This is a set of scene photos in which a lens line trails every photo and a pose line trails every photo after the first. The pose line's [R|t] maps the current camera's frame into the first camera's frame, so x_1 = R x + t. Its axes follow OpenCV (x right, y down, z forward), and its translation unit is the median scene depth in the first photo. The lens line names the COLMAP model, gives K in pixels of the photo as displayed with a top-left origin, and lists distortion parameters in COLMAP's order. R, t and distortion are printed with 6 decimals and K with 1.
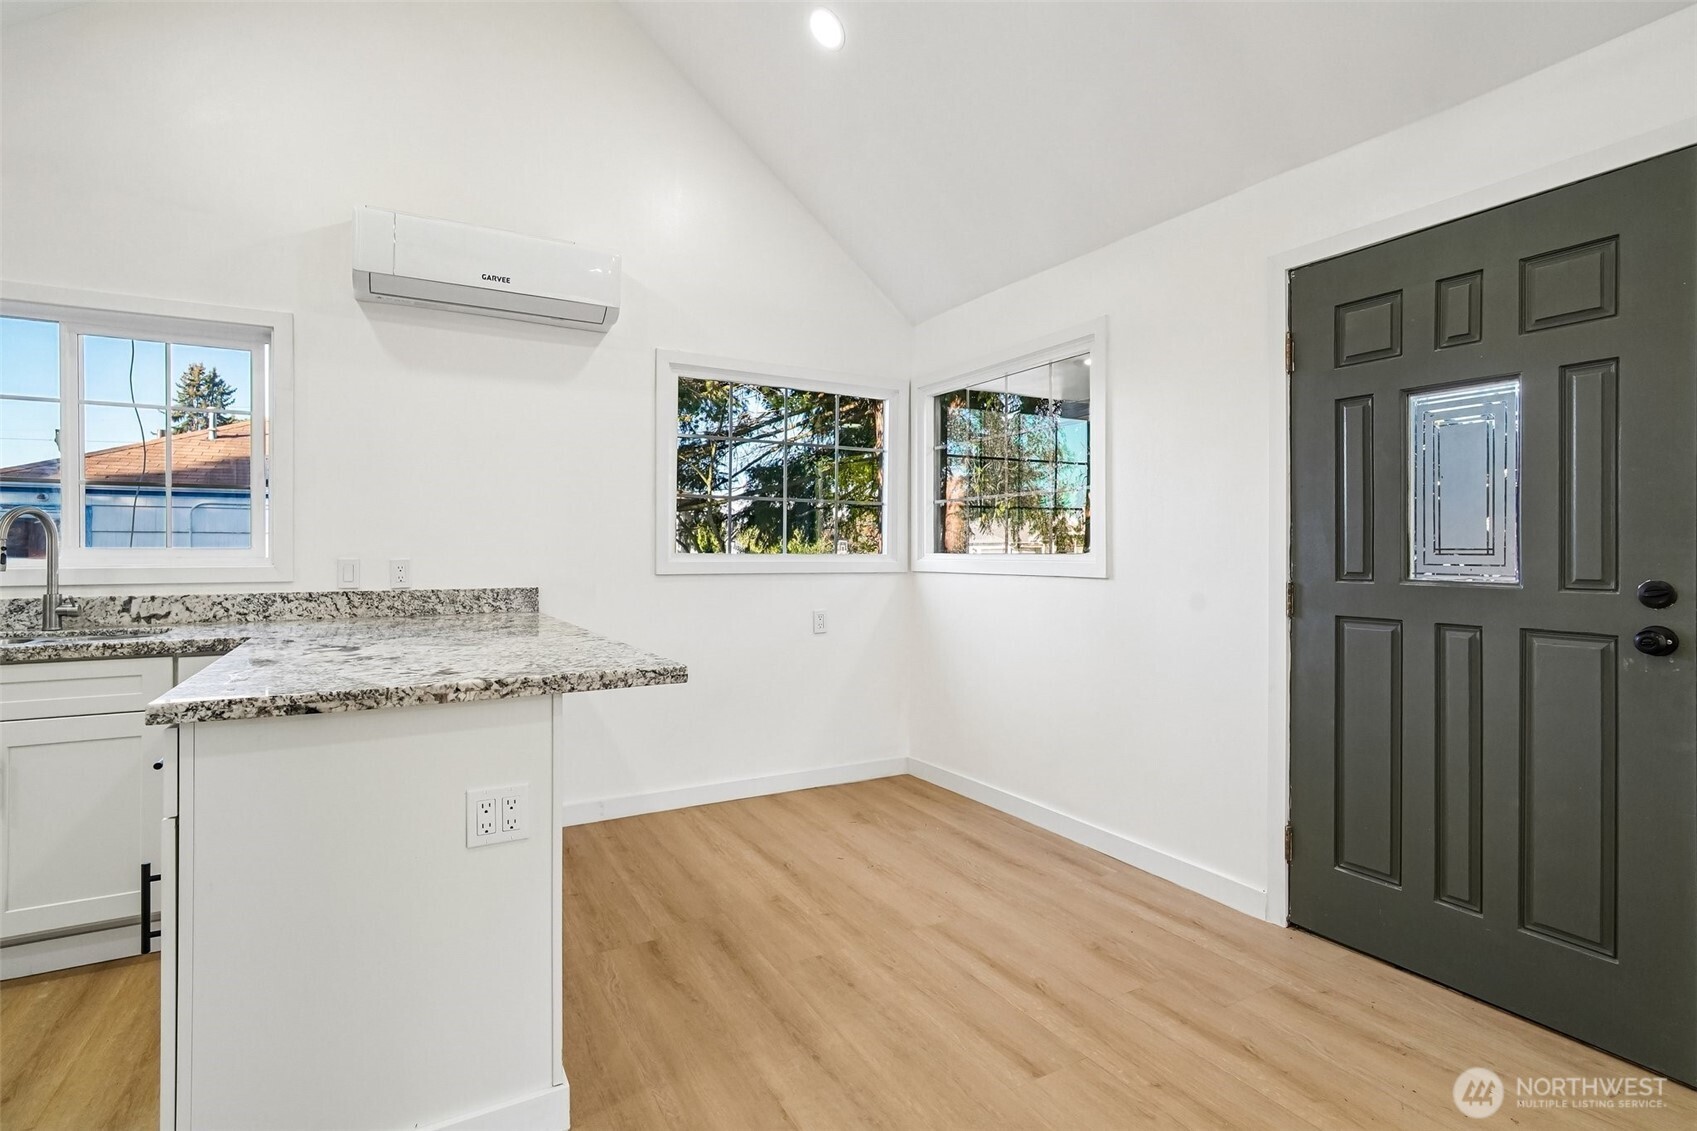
lens RADIAL K [[800.2, 0, 836.2], [0, 800.2, 554.8], [0, 0, 1]] dist [-0.025332, 0.007452]
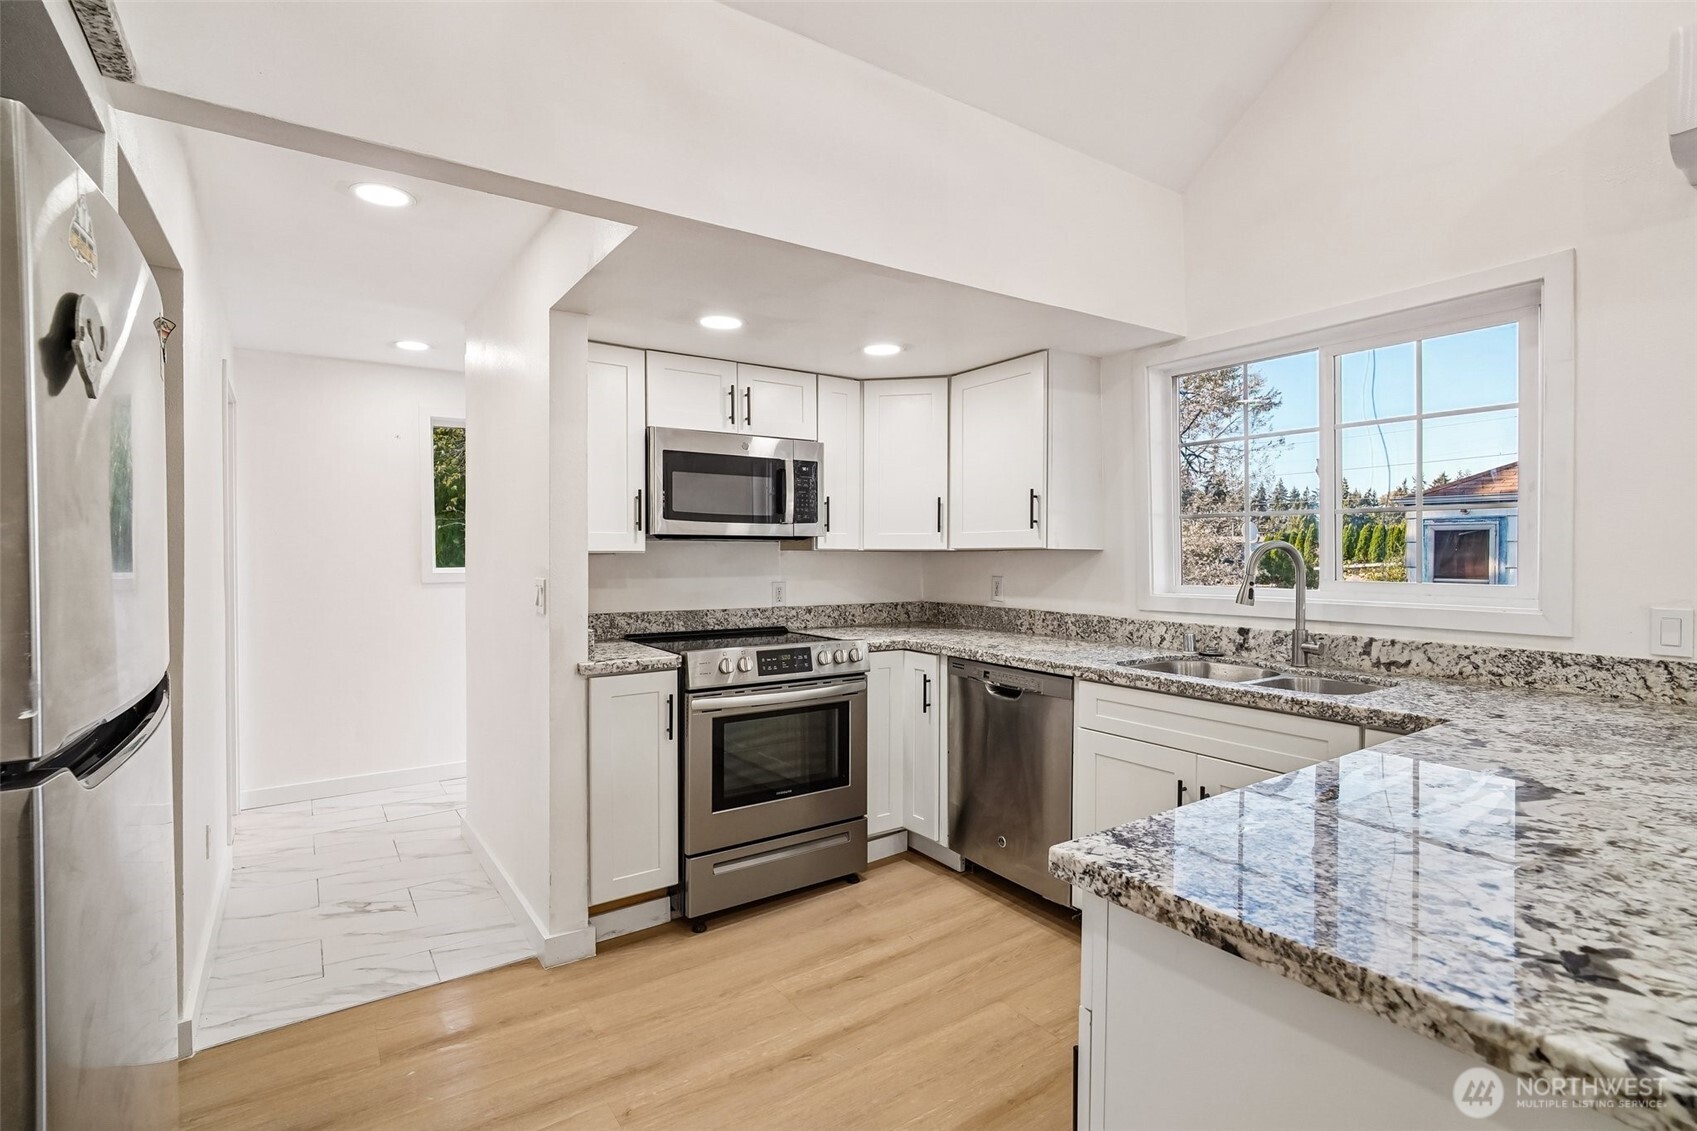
lens RADIAL K [[800.2, 0, 856.9], [0, 800.2, 558.5], [0, 0, 1]] dist [-0.025332, 0.007452]
pose [[0.096217, 0.006748, -0.995337, -0.071384], [-0.006769, 0.999958, 0.006125, -0.036899], [0.995337, 0.006148, 0.096259, 0.341010]]
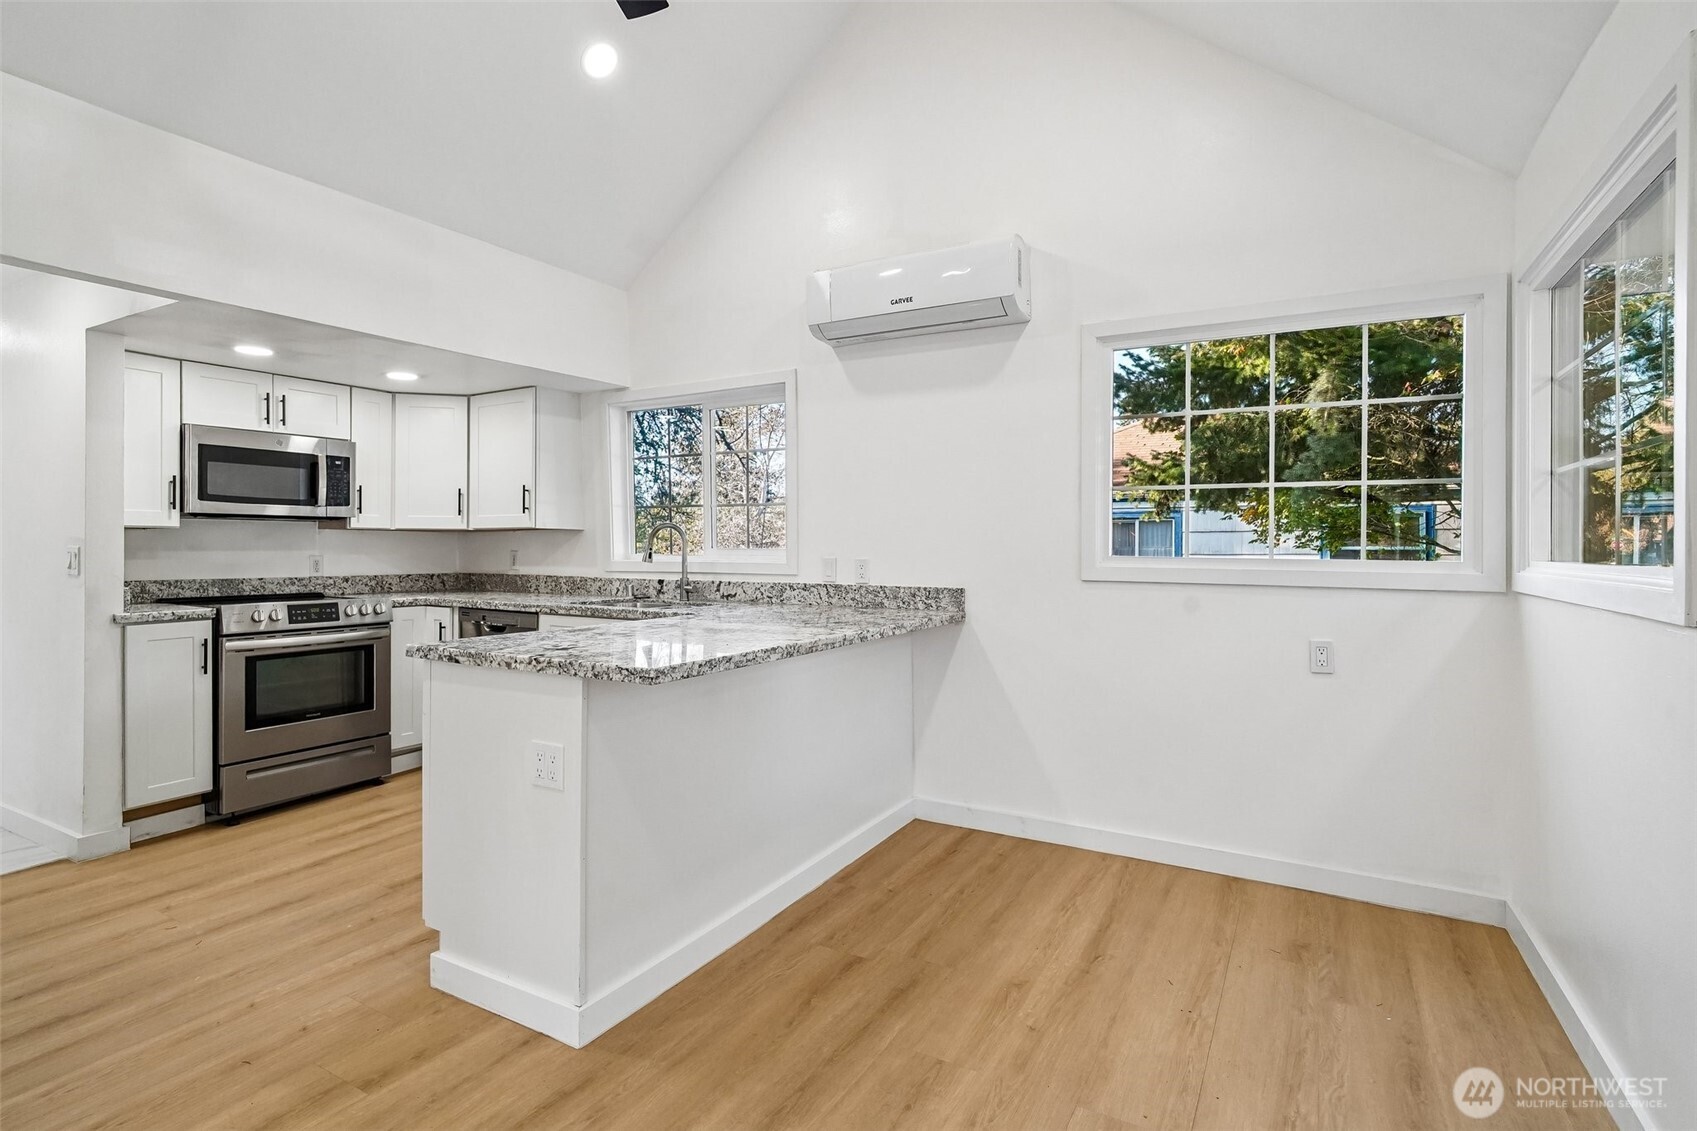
lens RADIAL K [[800.2, 0, 855.3], [0, 800.2, 544.8], [0, 0, 1]] dist [-0.025332, 0.007452]
pose [[0.530143, 0.001632, -0.847907, 0.510879], [-0.007193, 0.999971, -0.002574, -0.013205], [0.847878, 0.007464, 0.530139, 0.414931]]
